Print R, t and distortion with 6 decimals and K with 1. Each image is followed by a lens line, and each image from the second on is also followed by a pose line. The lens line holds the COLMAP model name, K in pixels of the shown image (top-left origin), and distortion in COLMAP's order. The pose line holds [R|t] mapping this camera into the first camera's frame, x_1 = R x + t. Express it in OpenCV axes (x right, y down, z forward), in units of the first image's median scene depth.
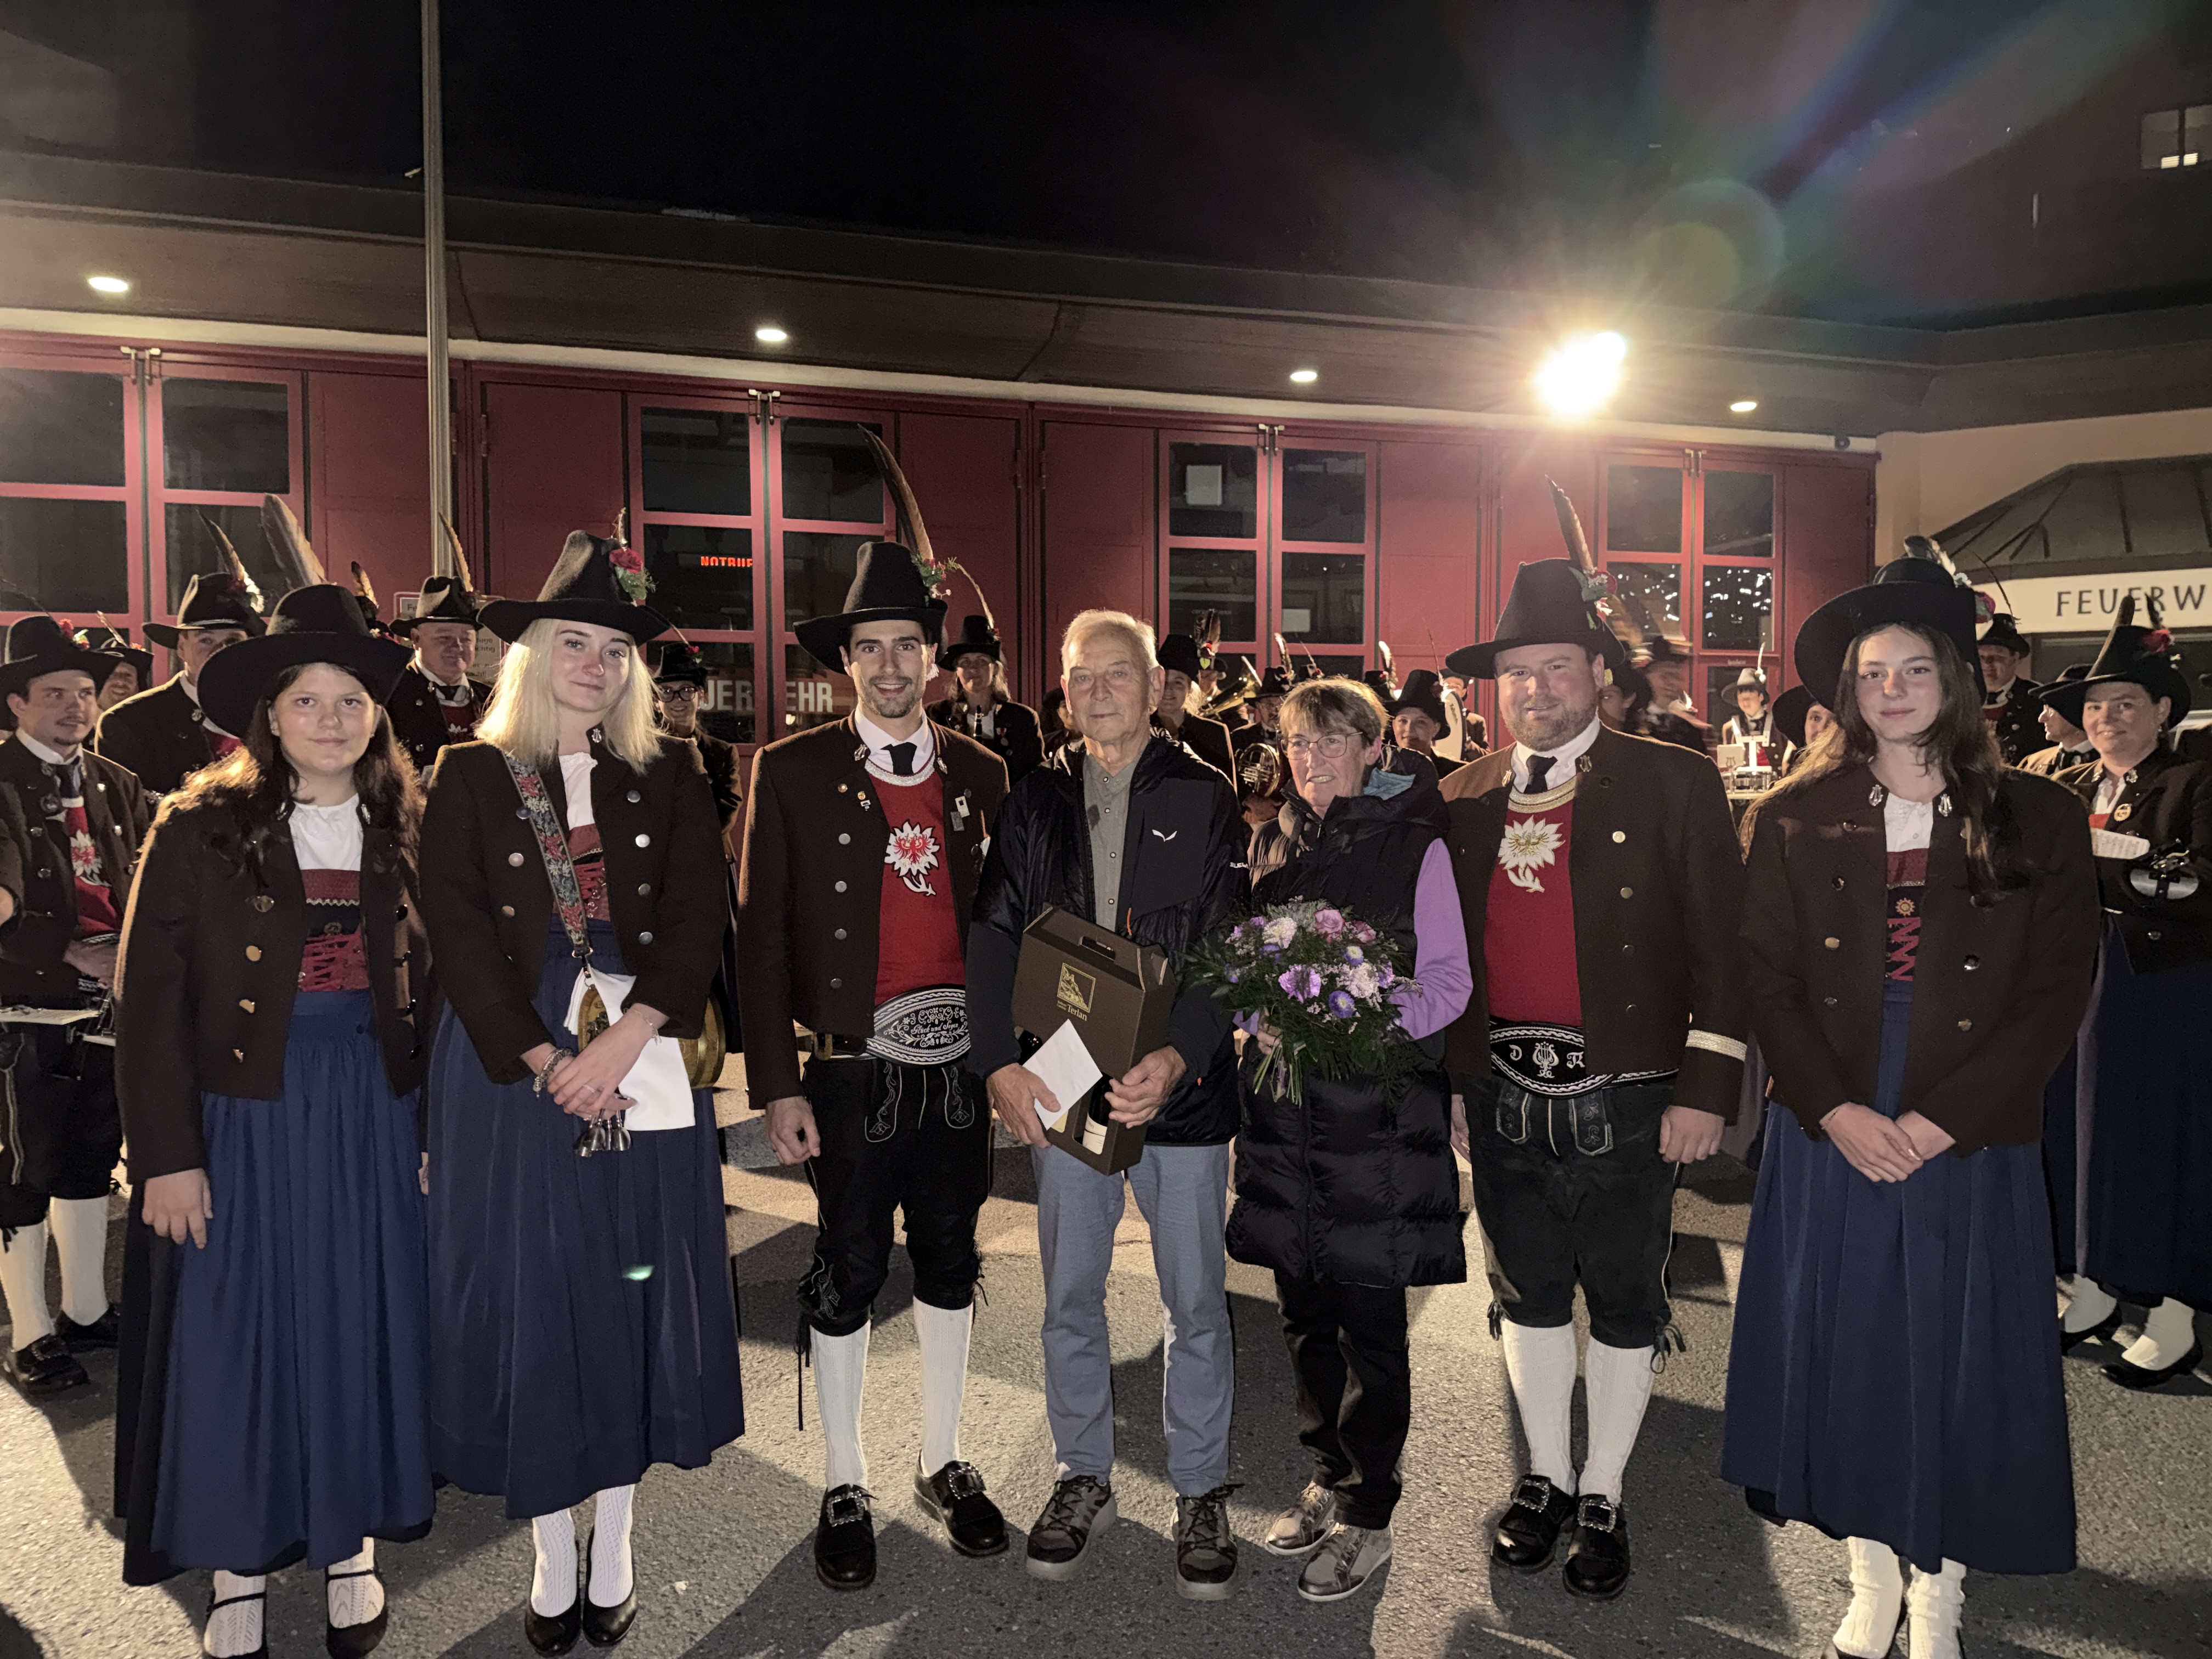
lens RADIAL K [[1635.6, 0, 1106.0], [0, 1635.6, 829.5], [0, 0, 1]] dist [0.077892, -0.100719]
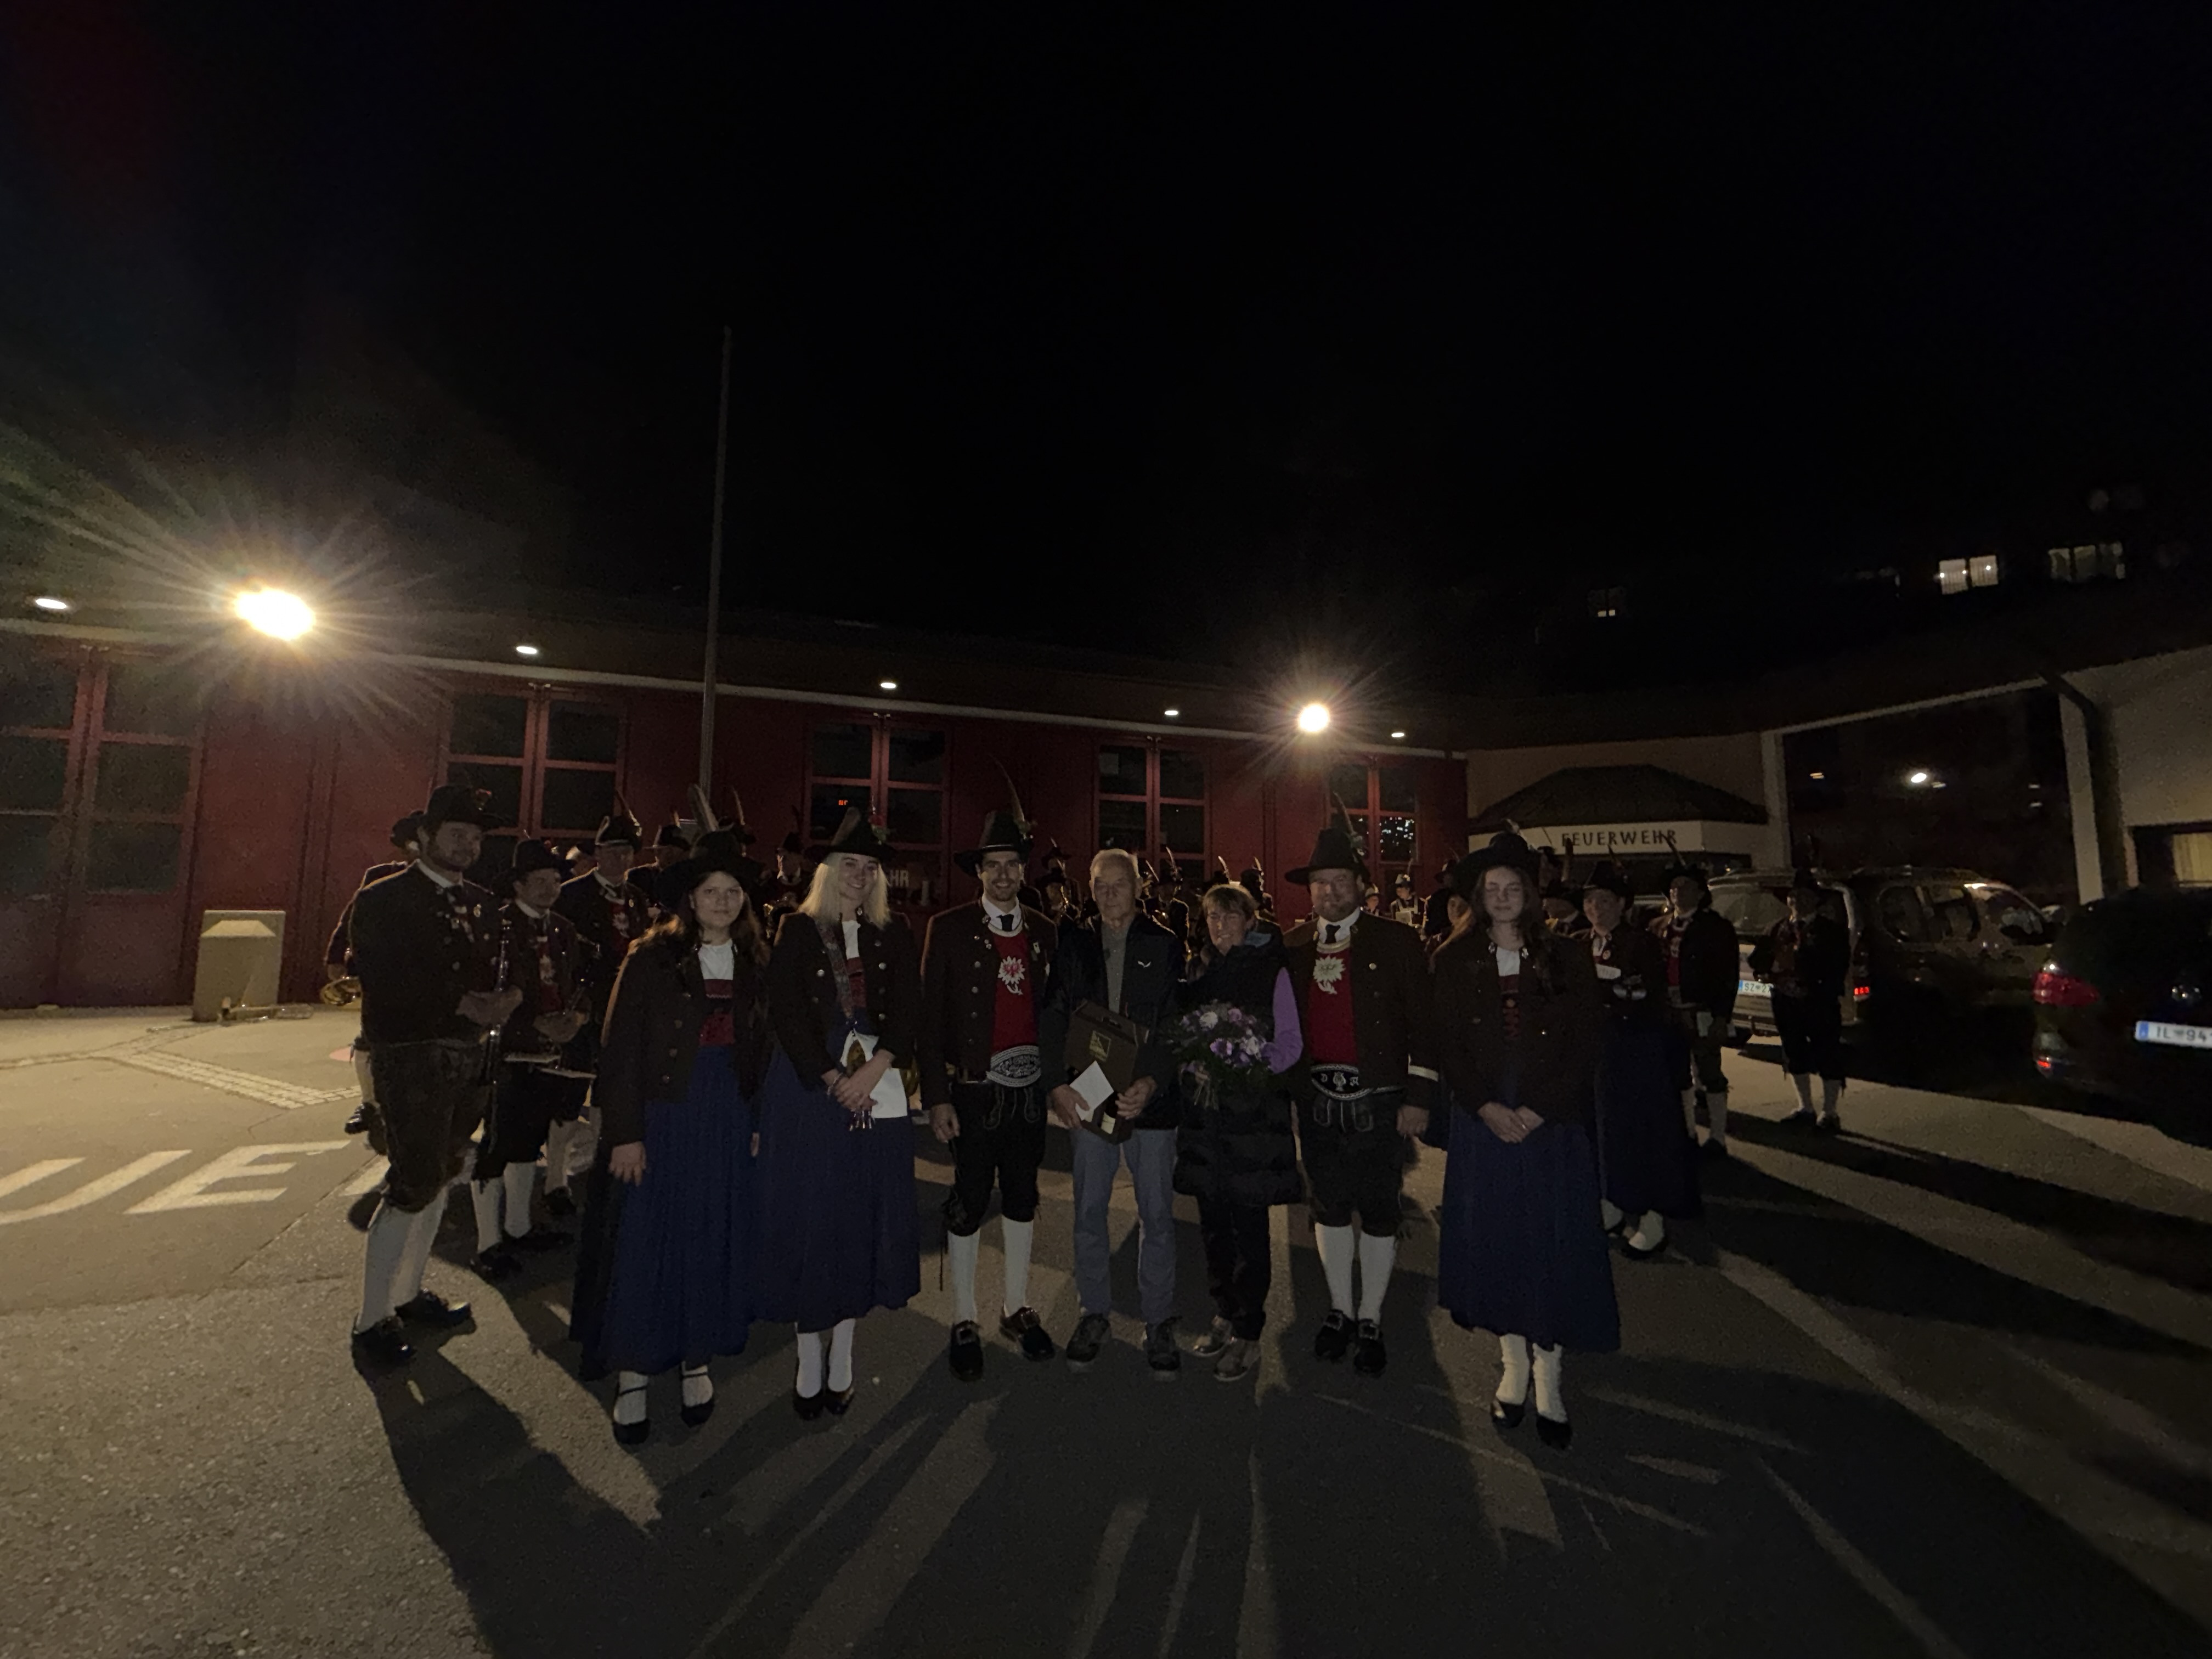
lens RADIAL K [[928.9, 0, 1106.0], [0, 928.9, 829.5], [0, 0, 1]] dist [0.009363, -0.000123]
pose [[0.997675, 0.019264, 0.065375, -0.082009], [-0.010496, 0.991208, -0.131896, -0.008842], [-0.067341, 0.130903, 0.989105, -0.104462]]
